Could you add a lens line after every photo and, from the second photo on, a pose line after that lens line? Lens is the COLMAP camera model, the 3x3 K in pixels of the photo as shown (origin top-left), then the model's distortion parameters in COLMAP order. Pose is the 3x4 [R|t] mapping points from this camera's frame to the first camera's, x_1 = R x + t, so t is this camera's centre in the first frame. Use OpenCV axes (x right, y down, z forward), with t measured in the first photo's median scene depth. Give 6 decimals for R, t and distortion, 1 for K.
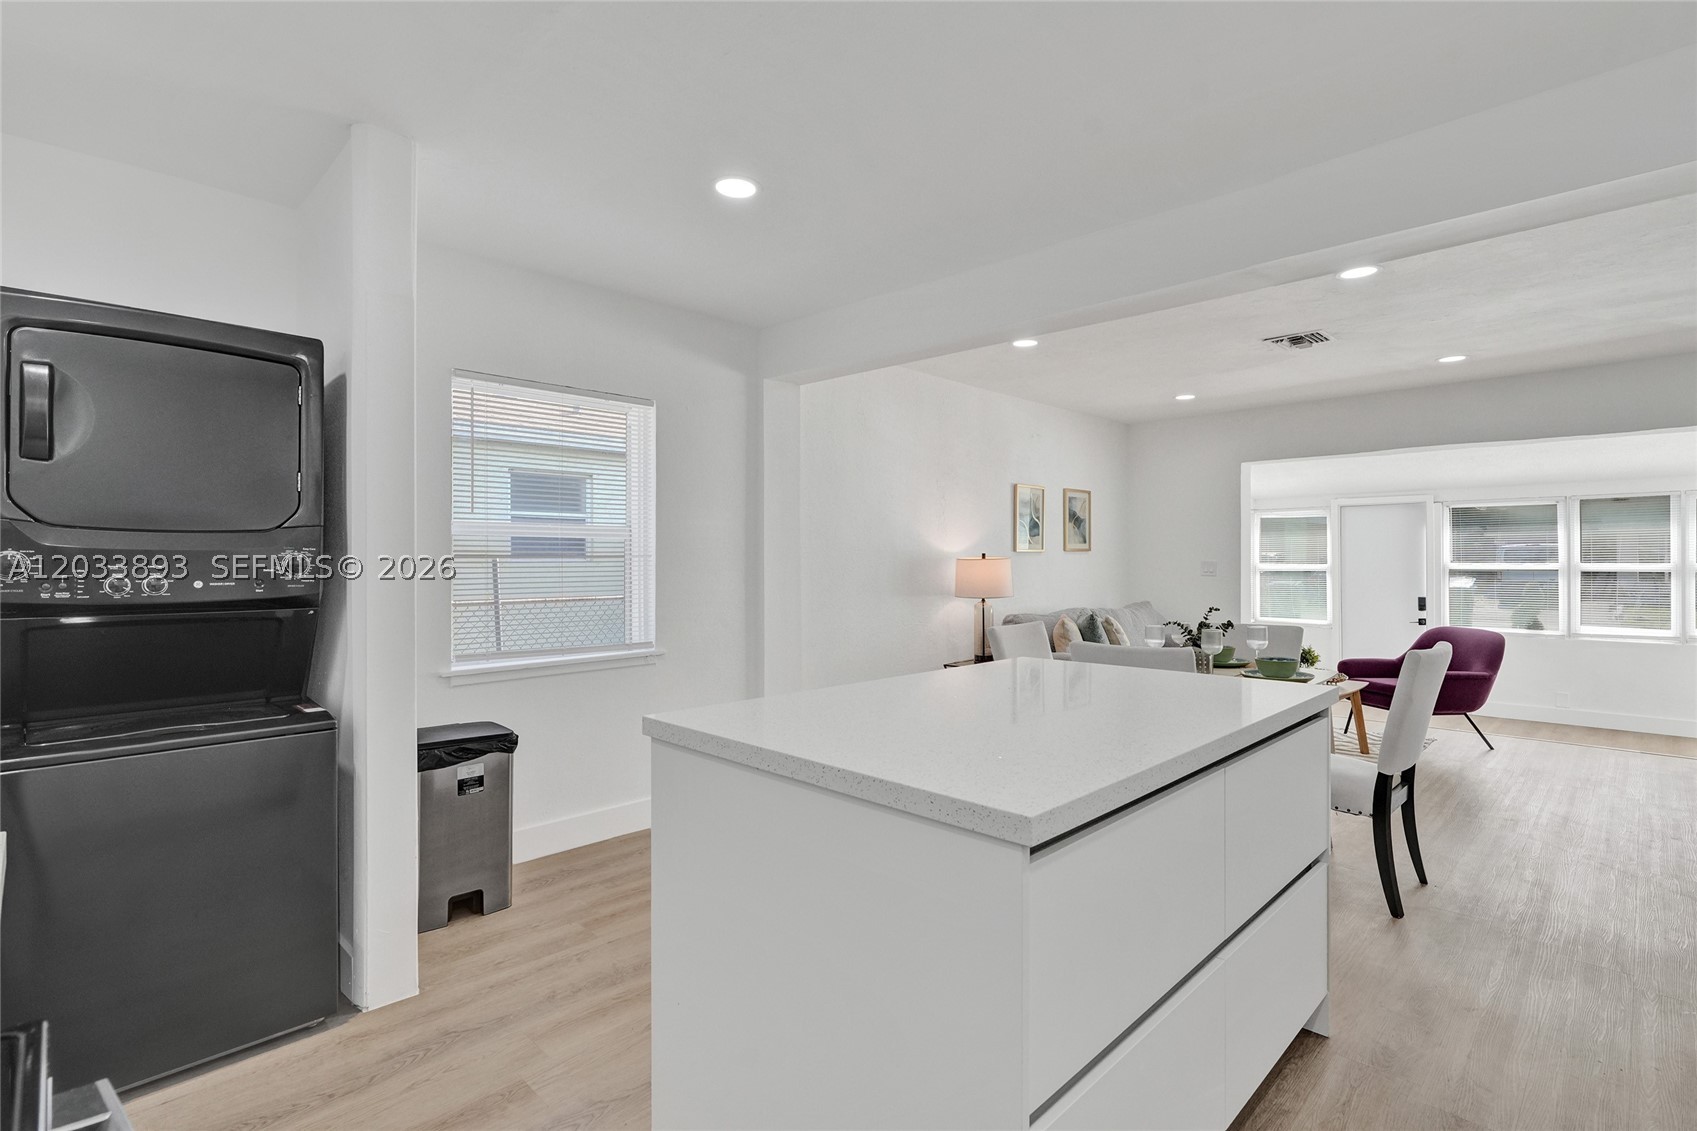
lens RADIAL K [[806.5, 0, 848.2], [0, 806.5, 561.2], [0, 0, 1]] dist [-0.023539, 0.005564]
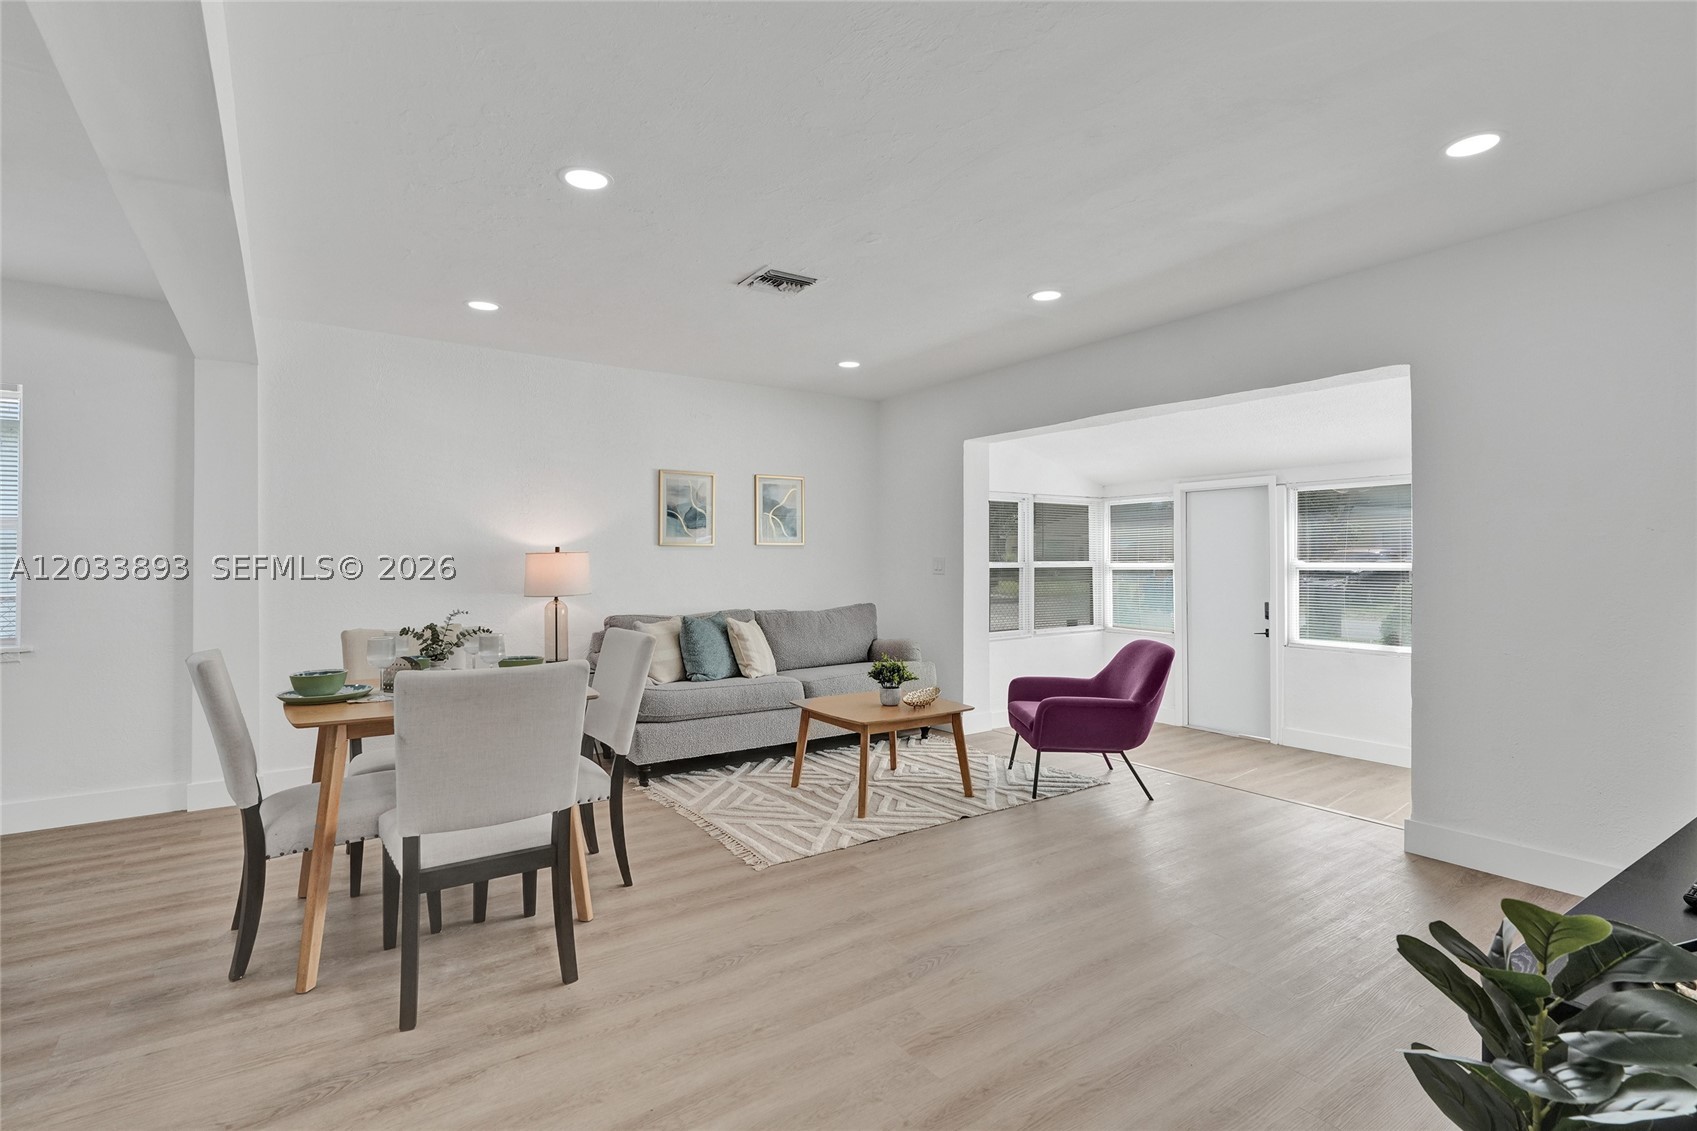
lens RADIAL K [[806.5, 0, 847.9], [0, 806.5, 562.7], [0, 0, 1]] dist [-0.023539, 0.005564]
pose [[0.983399, 0.003978, -0.181415, 0.490431], [-0.002805, 0.999973, 0.006722, 0.000738], [0.181437, -0.006101, 0.983384, 0.134755]]
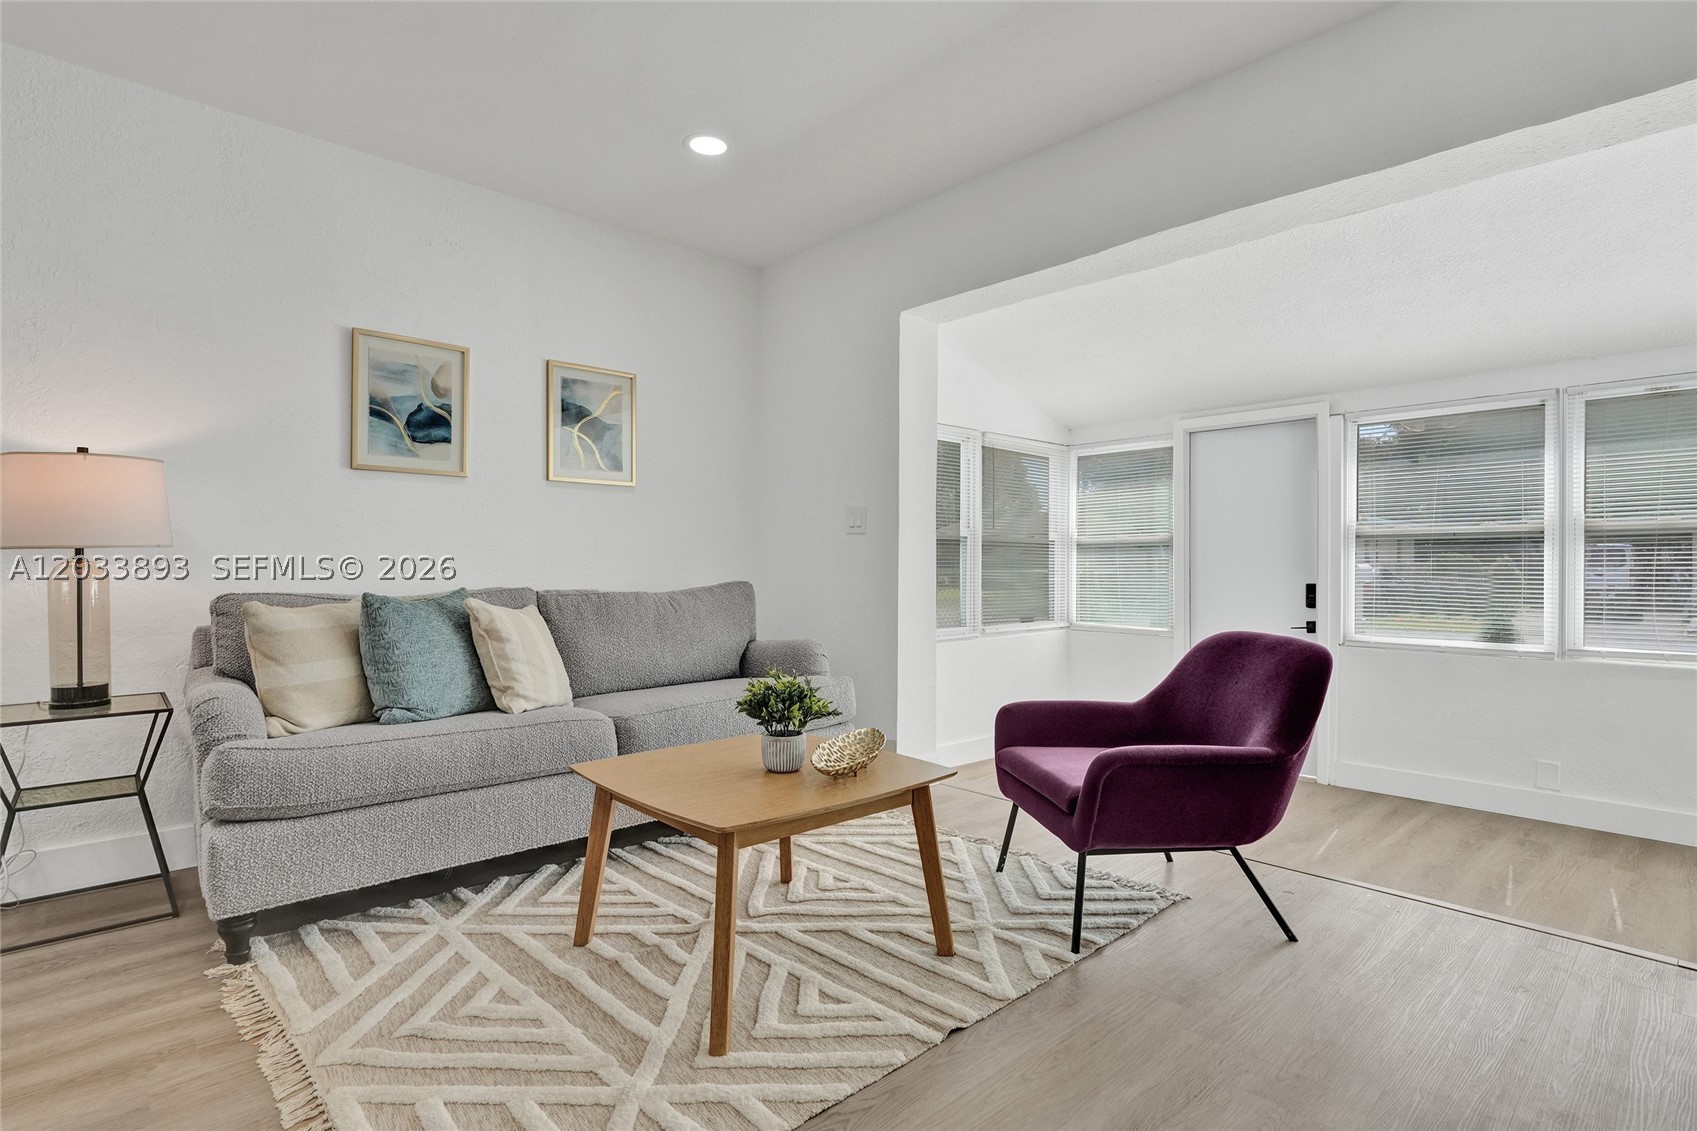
lens RADIAL K [[833.1, 0, 855.4], [0, 833.1, 569.2], [0, 0, 1]] dist [-0.024867, 0.004660]
pose [[0.999606, 0.007406, -0.027085, 0.446205], [-0.007285, 0.999963, 0.004594, 0.037681], [0.027118, -0.004395, 0.999623, 0.435164]]
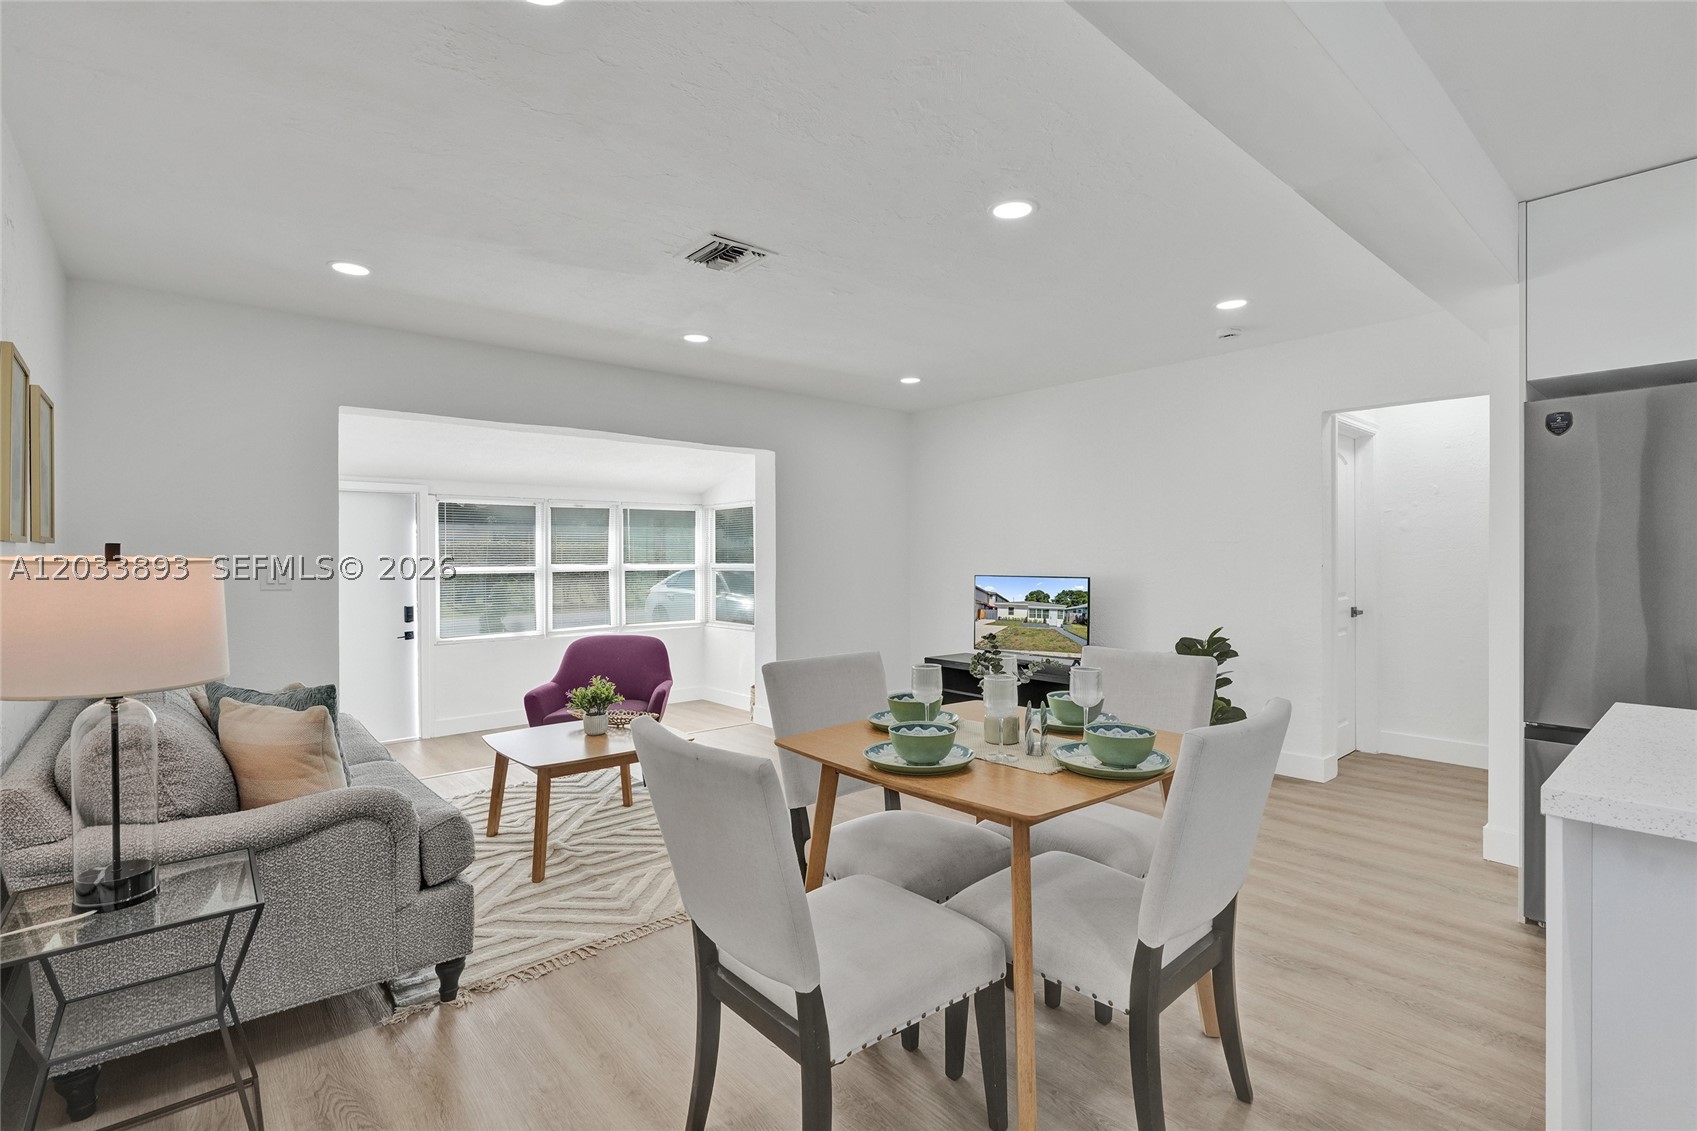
lens RADIAL K [[806.5, 0, 860.1], [0, 806.5, 561.2], [0, 0, 1]] dist [-0.023539, 0.005564]
pose [[0.057105, 0.001292, 0.998367, -0.095248], [0.002909, 0.999995, -0.001460, 0.000732], [-0.998364, 0.002987, 0.057101, 0.528582]]
